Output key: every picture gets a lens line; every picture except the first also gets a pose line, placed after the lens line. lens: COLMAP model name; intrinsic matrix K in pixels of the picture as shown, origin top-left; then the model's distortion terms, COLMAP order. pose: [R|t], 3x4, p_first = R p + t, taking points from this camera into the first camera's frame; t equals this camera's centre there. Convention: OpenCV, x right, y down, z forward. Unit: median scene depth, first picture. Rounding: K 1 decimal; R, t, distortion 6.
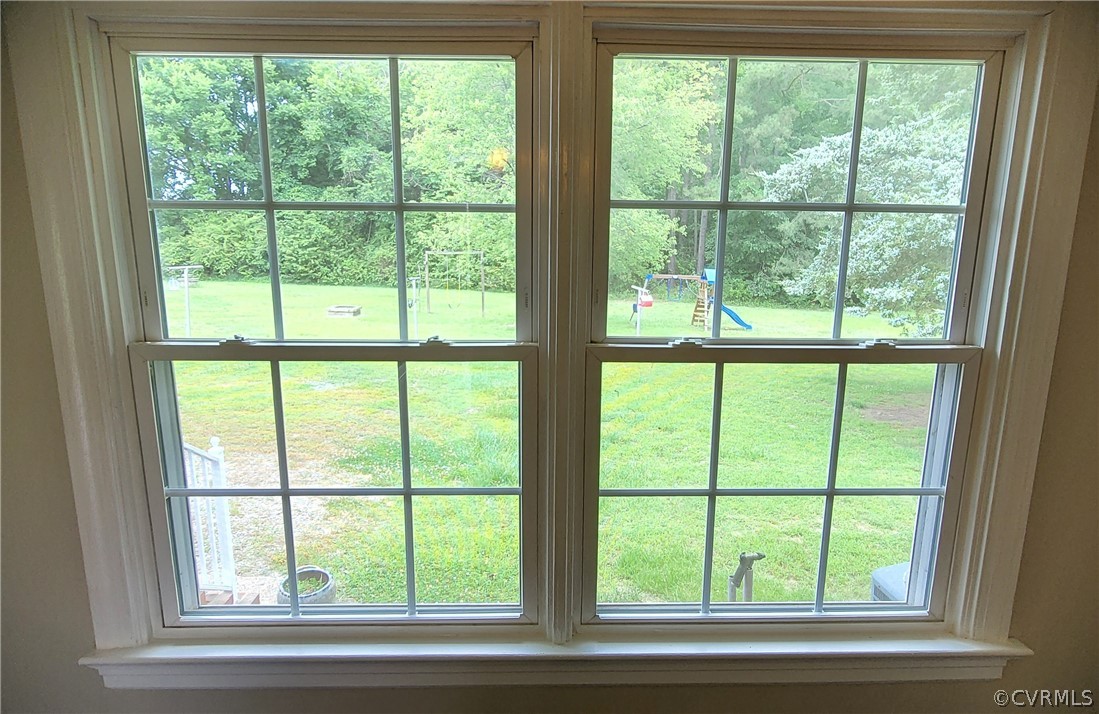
lens RADIAL K [[644.0, 0, 538.9], [0, 644.0, 366.1], [0, 0, 1]] dist [-0.018917, 0.001557]
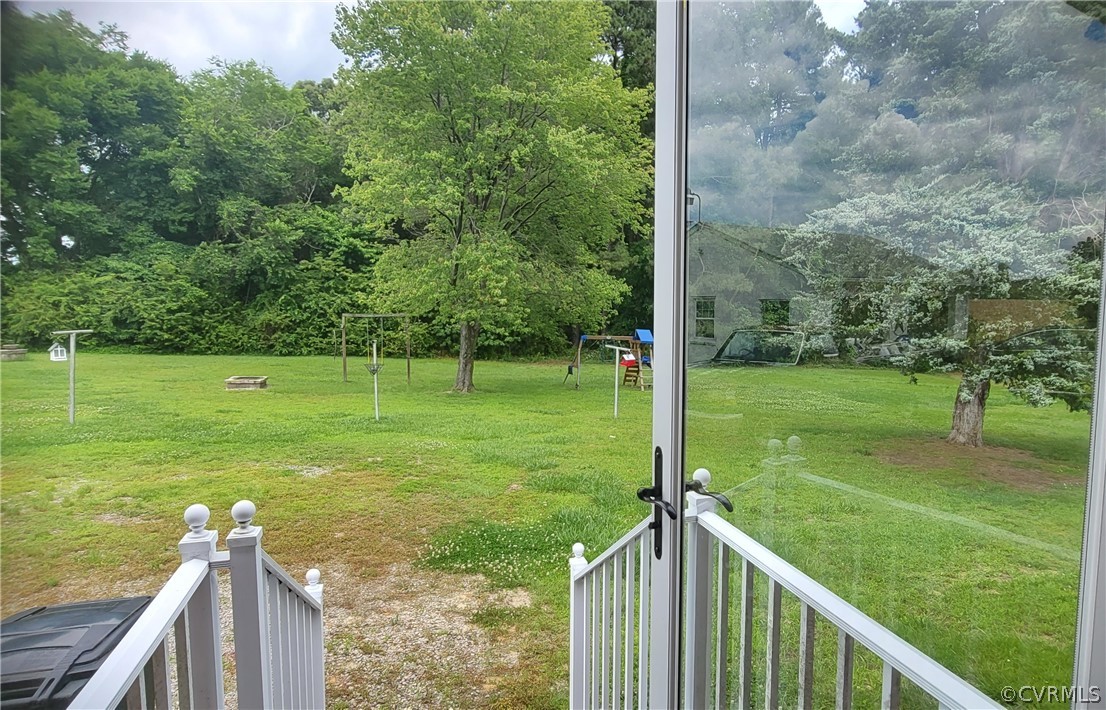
lens RADIAL K [[648.1, 0, 556.6], [0, 648.1, 361.7], [0, 0, 1]] dist [-0.018917, 0.001557]
pose [[0.961691, -0.025458, 0.272953, -0.105200], [0.055074, 0.993320, -0.101397, -0.002596], [-0.268548, 0.112545, 0.956669, 0.045021]]
